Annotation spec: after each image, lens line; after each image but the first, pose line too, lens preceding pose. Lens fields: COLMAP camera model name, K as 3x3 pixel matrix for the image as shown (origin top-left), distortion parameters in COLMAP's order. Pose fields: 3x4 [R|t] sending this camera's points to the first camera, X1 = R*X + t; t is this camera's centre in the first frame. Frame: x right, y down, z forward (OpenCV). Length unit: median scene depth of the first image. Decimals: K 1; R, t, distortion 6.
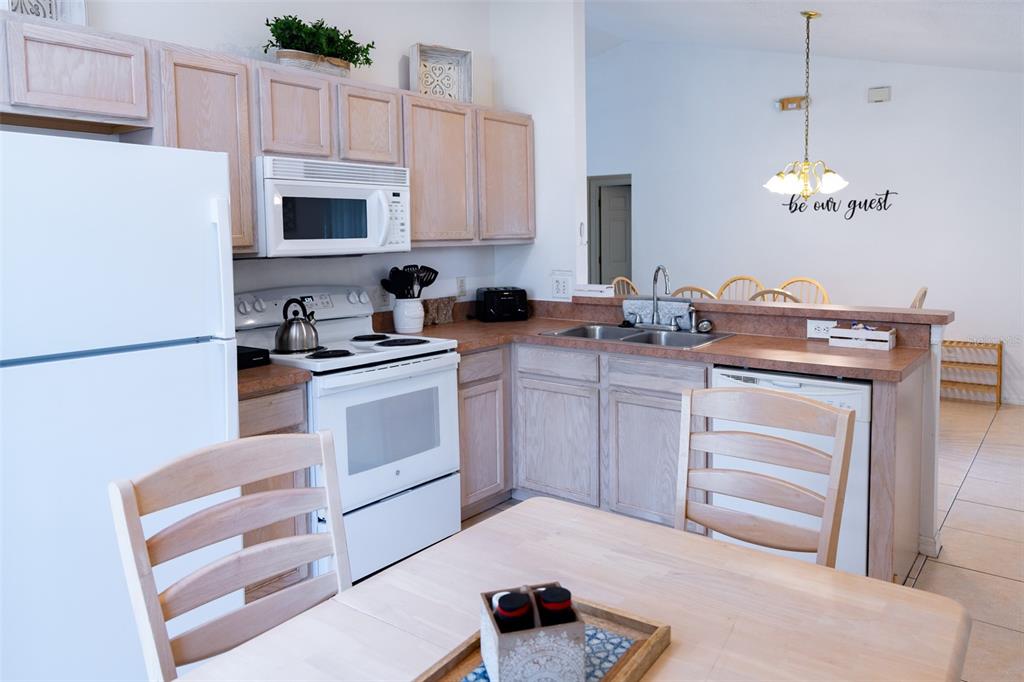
lens RADIAL K [[761.1, 0, 516.1], [0, 761.1, 272.9], [0, 0, 1]] dist [0.043467, -0.001496]
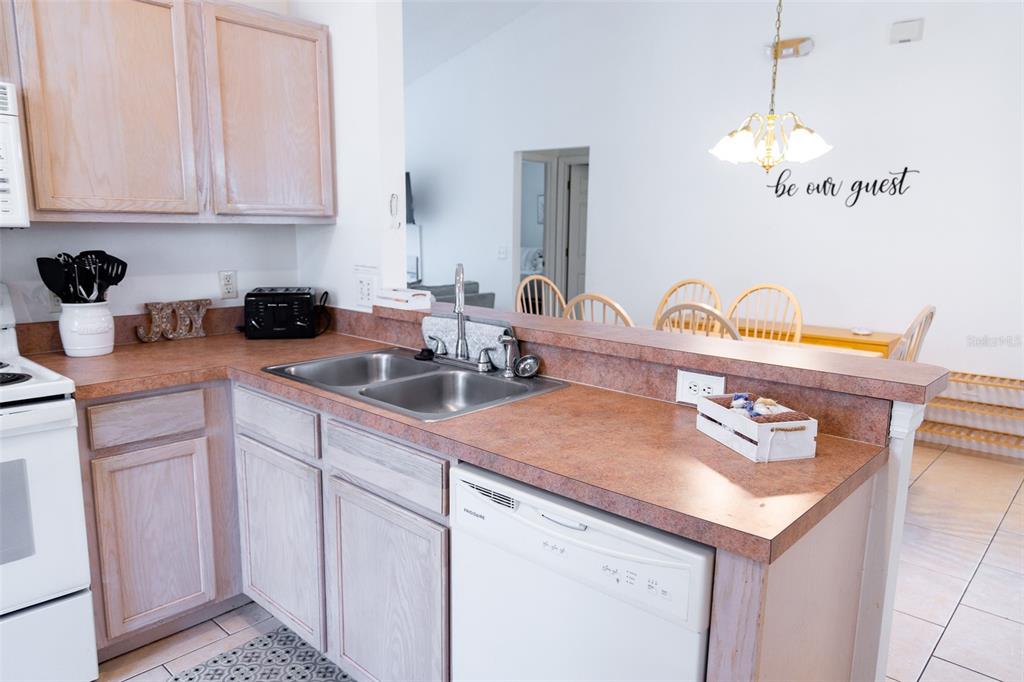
lens RADIAL K [[700.2, 0, 512.0], [0, 700.2, 341.0], [0, 0, 1]] dist [0.016959, 0.000936]
pose [[0.995060, 0.040334, -0.090709, 0.265764], [-0.029818, 0.992983, 0.114439, -0.012940], [0.094688, -0.111169, 0.989280, 0.422906]]
